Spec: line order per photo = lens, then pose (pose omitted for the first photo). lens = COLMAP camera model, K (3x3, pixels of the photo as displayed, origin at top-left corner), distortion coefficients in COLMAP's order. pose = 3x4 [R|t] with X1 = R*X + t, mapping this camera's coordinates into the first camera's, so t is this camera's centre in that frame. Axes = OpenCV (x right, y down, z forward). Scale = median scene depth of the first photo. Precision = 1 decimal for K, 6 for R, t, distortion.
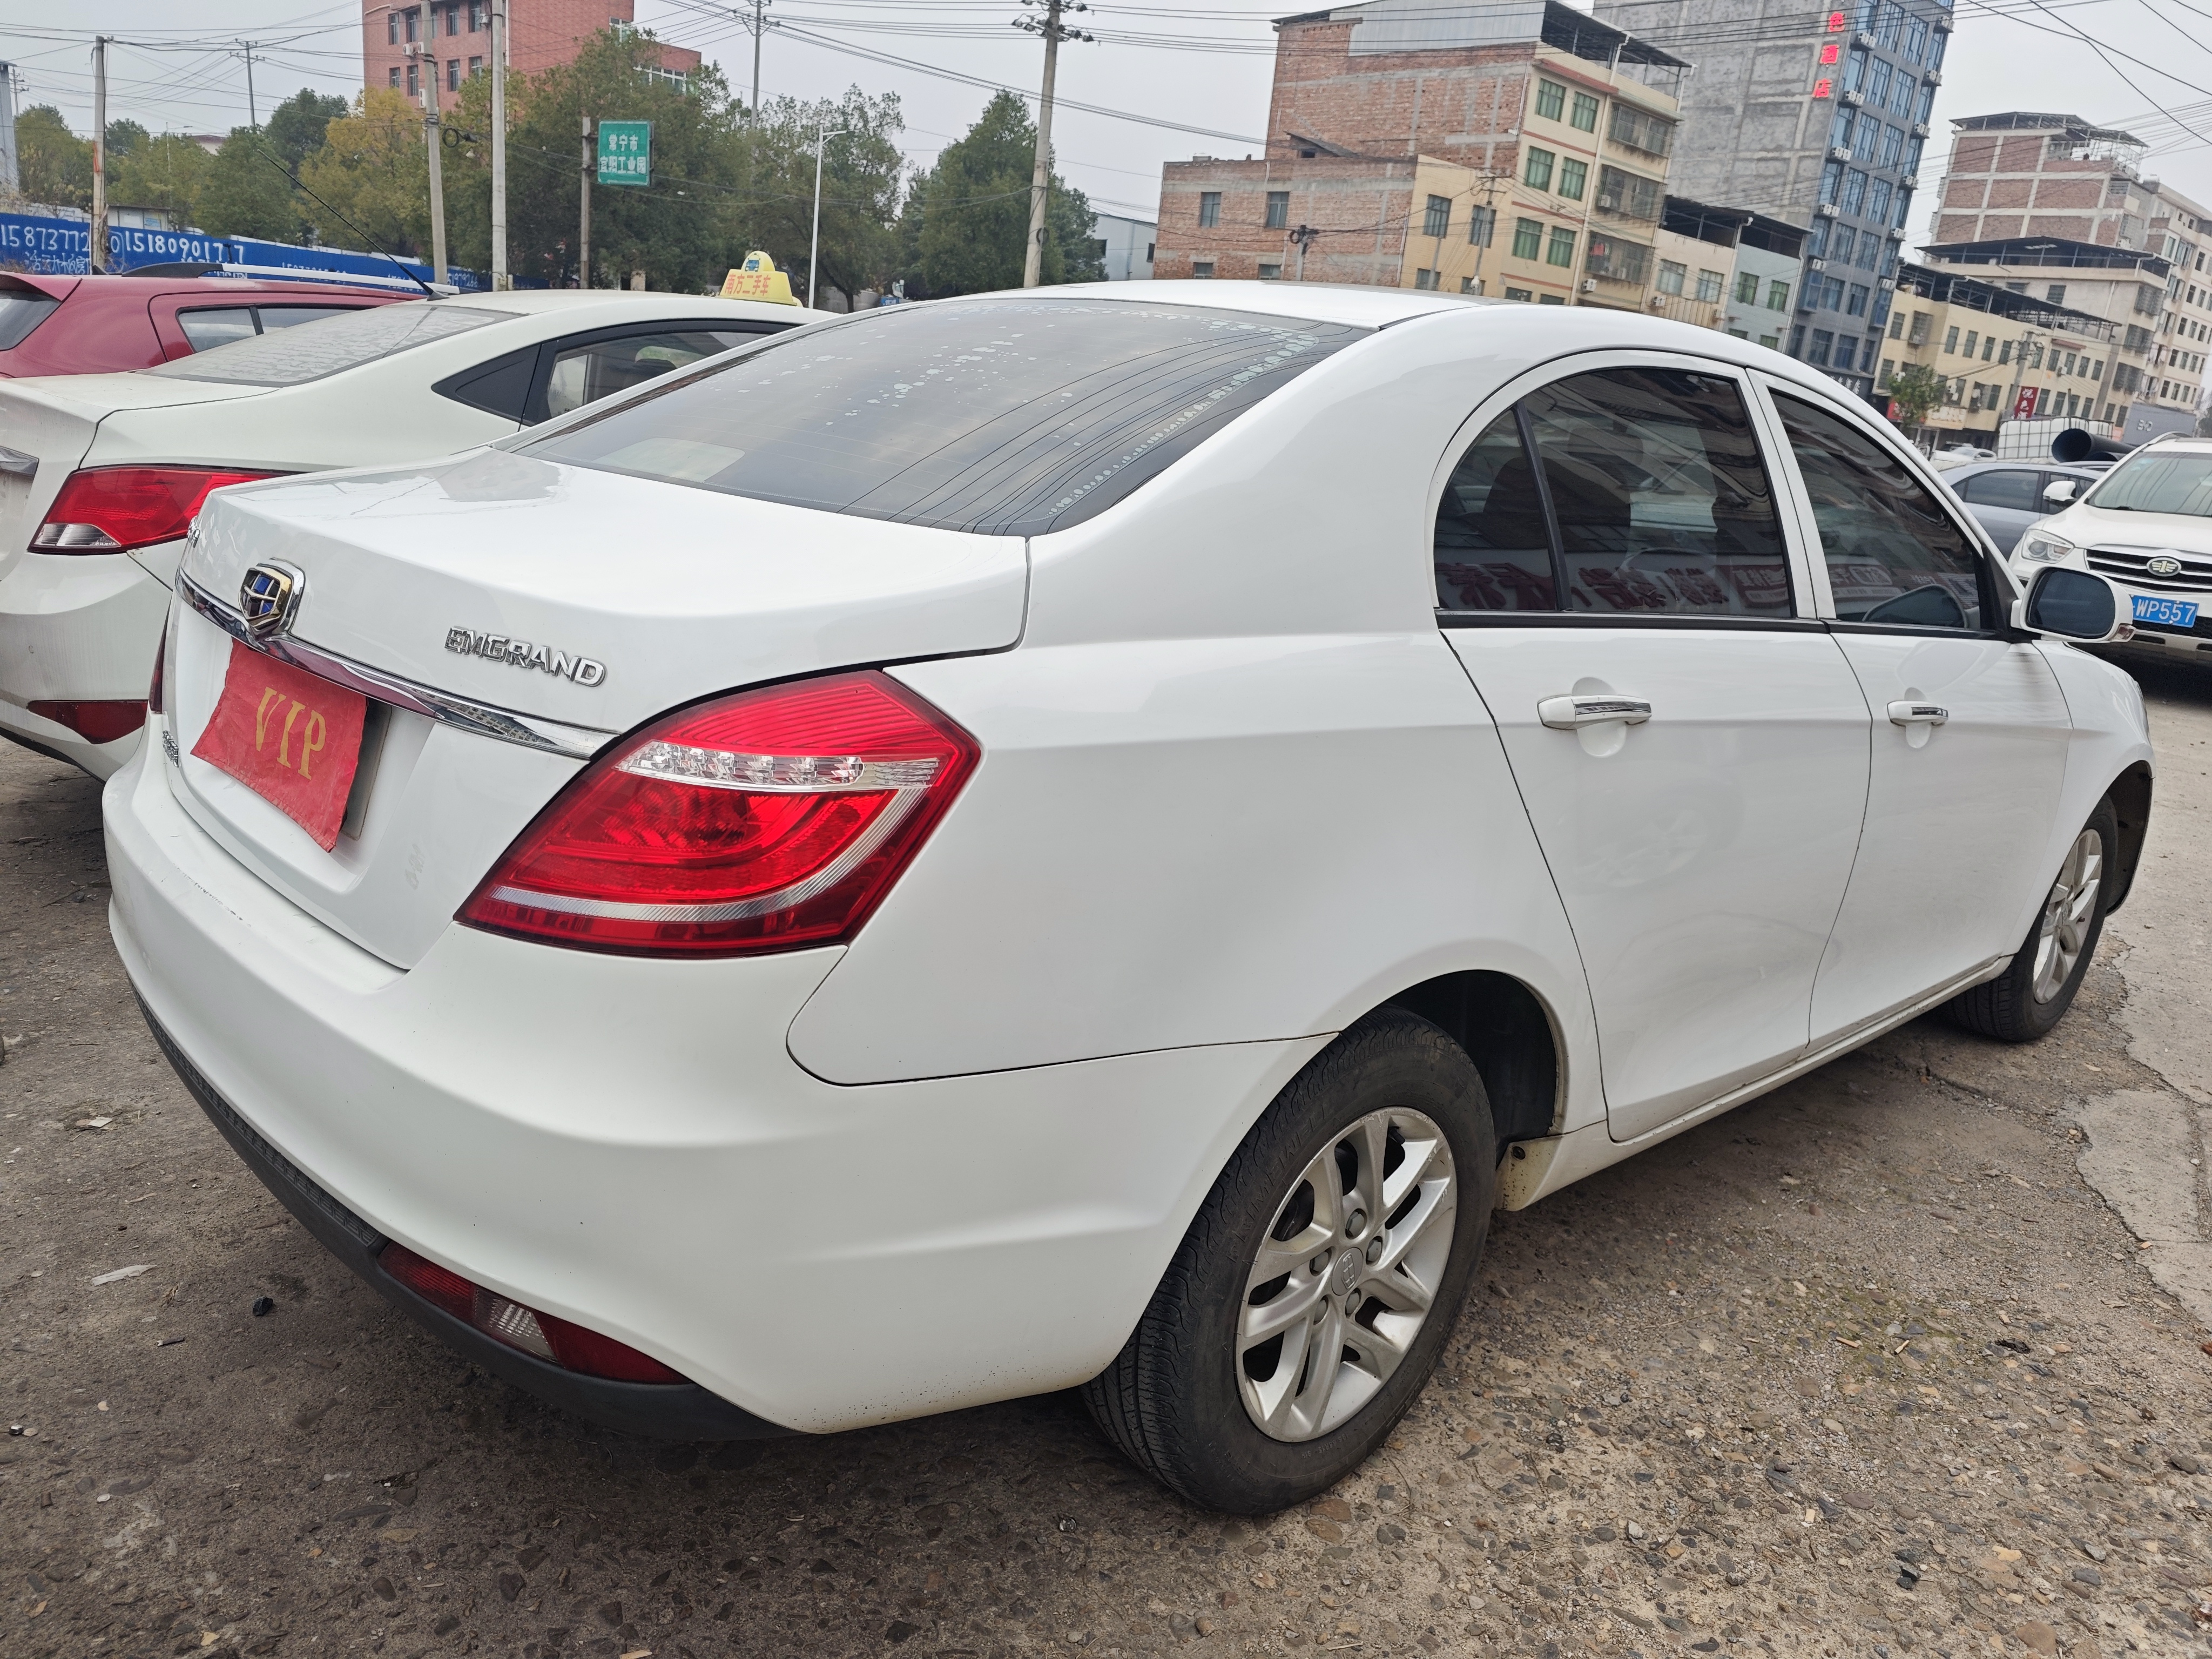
lens RADIAL K [[1605.1, 0, 1106.0], [0, 1605.1, 829.5], [0, 0, 1]] dist [0.001837, 0.000557]
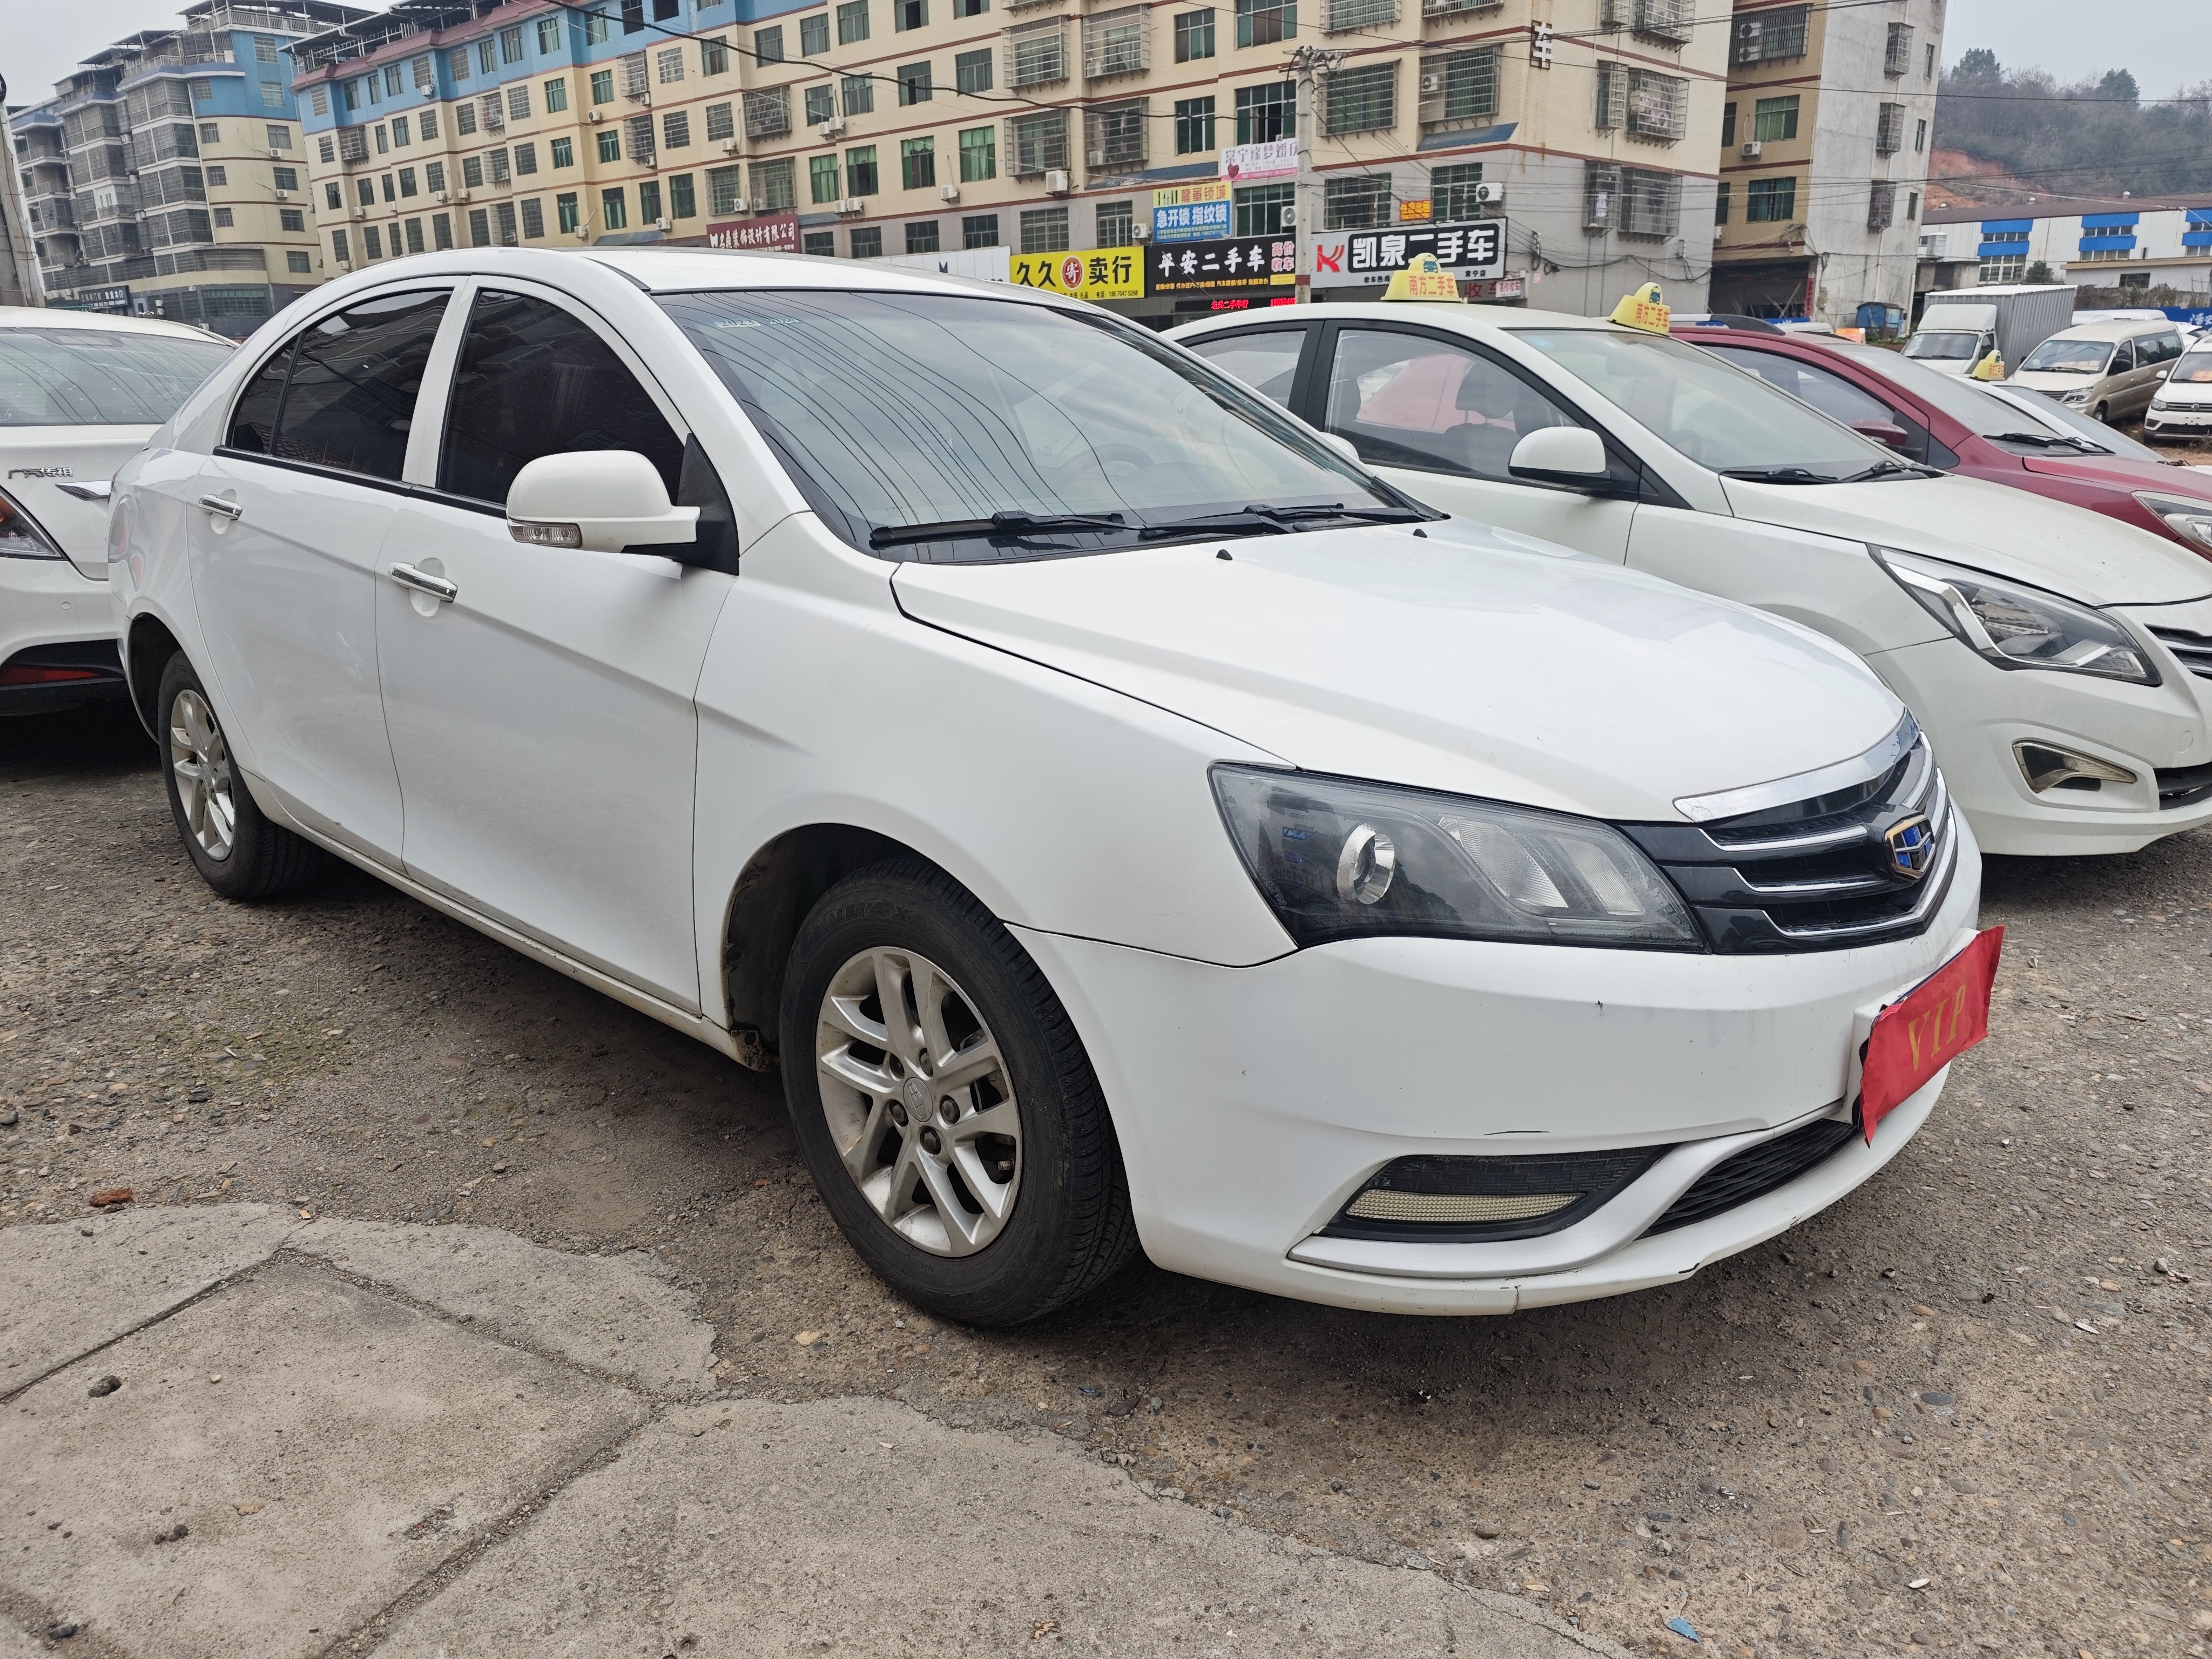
lens RADIAL K [[1605.1, 0, 1106.0], [0, 1605.1, 829.5], [0, 0, 1]] dist [0.001837, 0.000557]
pose [[0.049377, 0.175027, -0.983325, 1.251695], [-0.266709, 0.951085, 0.155896, -0.157060], [0.962511, 0.254564, 0.093643, 1.084124]]
